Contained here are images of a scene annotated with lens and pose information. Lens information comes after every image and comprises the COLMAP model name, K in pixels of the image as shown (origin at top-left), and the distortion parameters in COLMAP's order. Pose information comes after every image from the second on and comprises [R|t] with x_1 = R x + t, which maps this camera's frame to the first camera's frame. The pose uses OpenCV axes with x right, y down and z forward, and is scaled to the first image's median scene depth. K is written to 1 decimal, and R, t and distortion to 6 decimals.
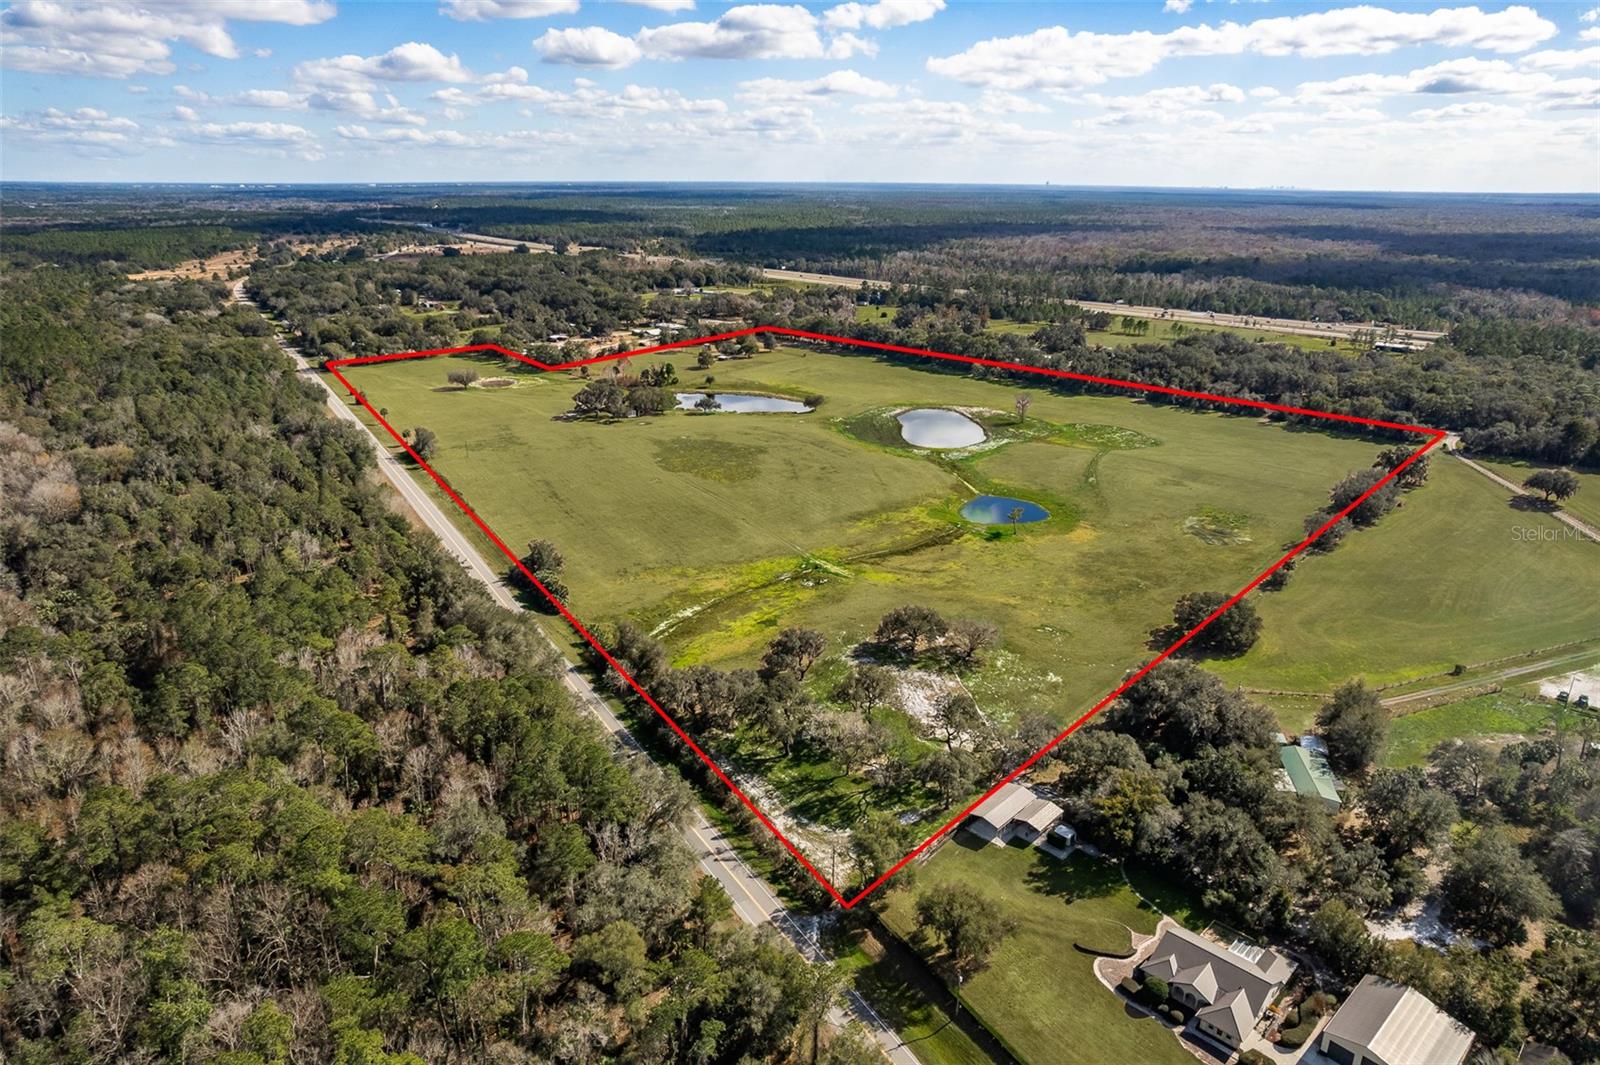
lens RADIAL K [[1023.7, 0, 794.7], [0, 1023.7, 531.3], [0, 0, 1]] dist [-0.024195, 0.027161]
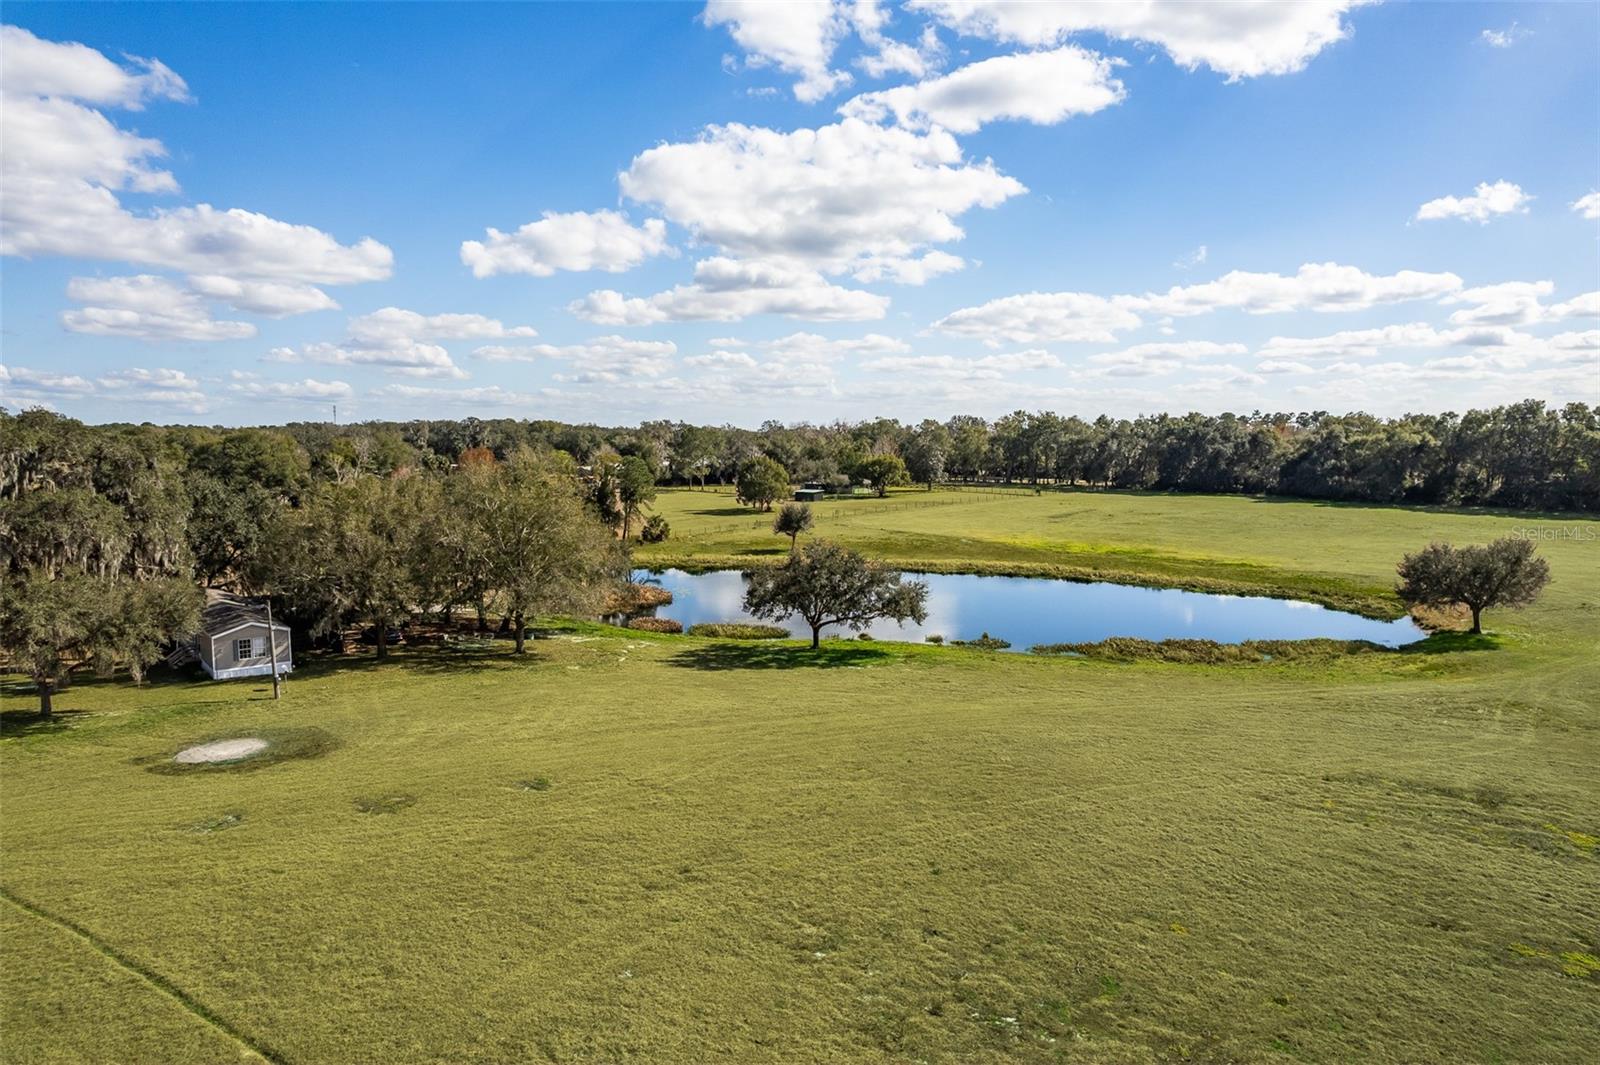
lens RADIAL K [[1023.7, 0, 801.7], [0, 1023.7, 534.4], [0, 0, 1]] dist [-0.024195, 0.027161]
pose [[0.999988, 0.002280, -0.004381, -0.087431], [-0.003247, 0.971951, -0.235162, -0.095858], [0.003722, 0.235173, 0.971946, 0.841188]]
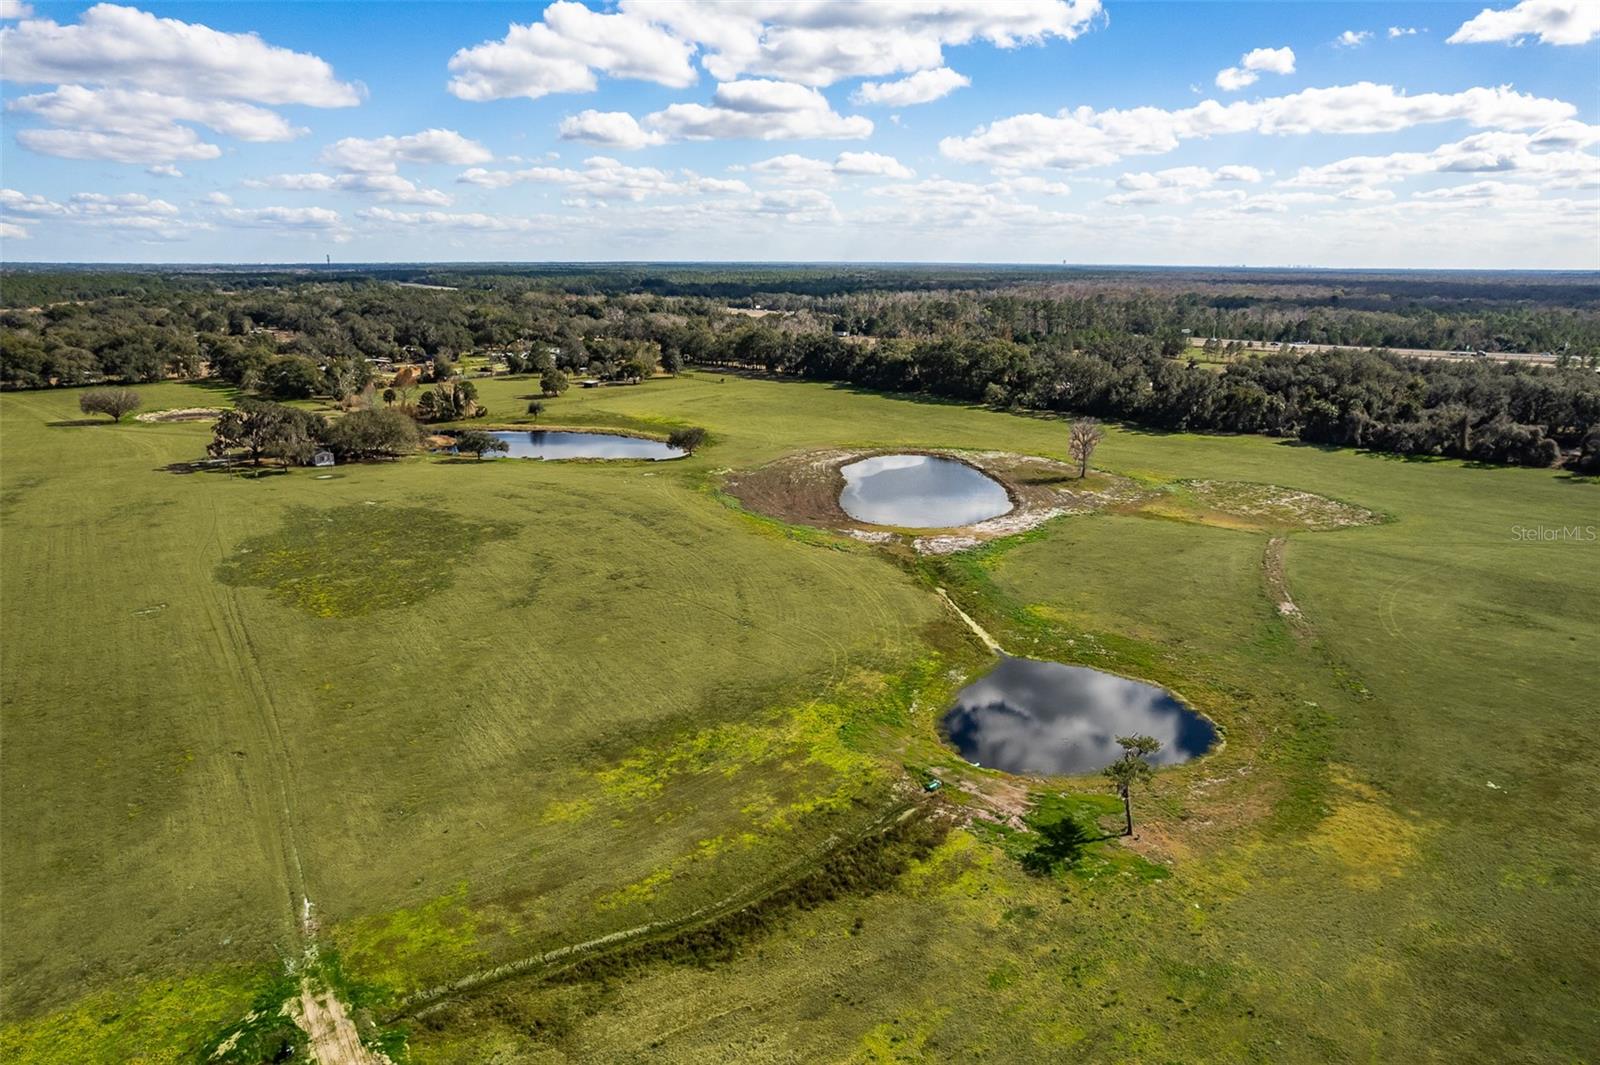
lens RADIAL K [[1023.7, 0, 805.2], [0, 1023.7, 542.9], [0, 0, 1]] dist [-0.024195, 0.027161]
pose [[0.999963, 0.002309, -0.008345, 0.084797], [-0.002832, 0.997997, -0.063202, -0.039446], [0.008183, 0.063223, 0.997966, 0.471619]]
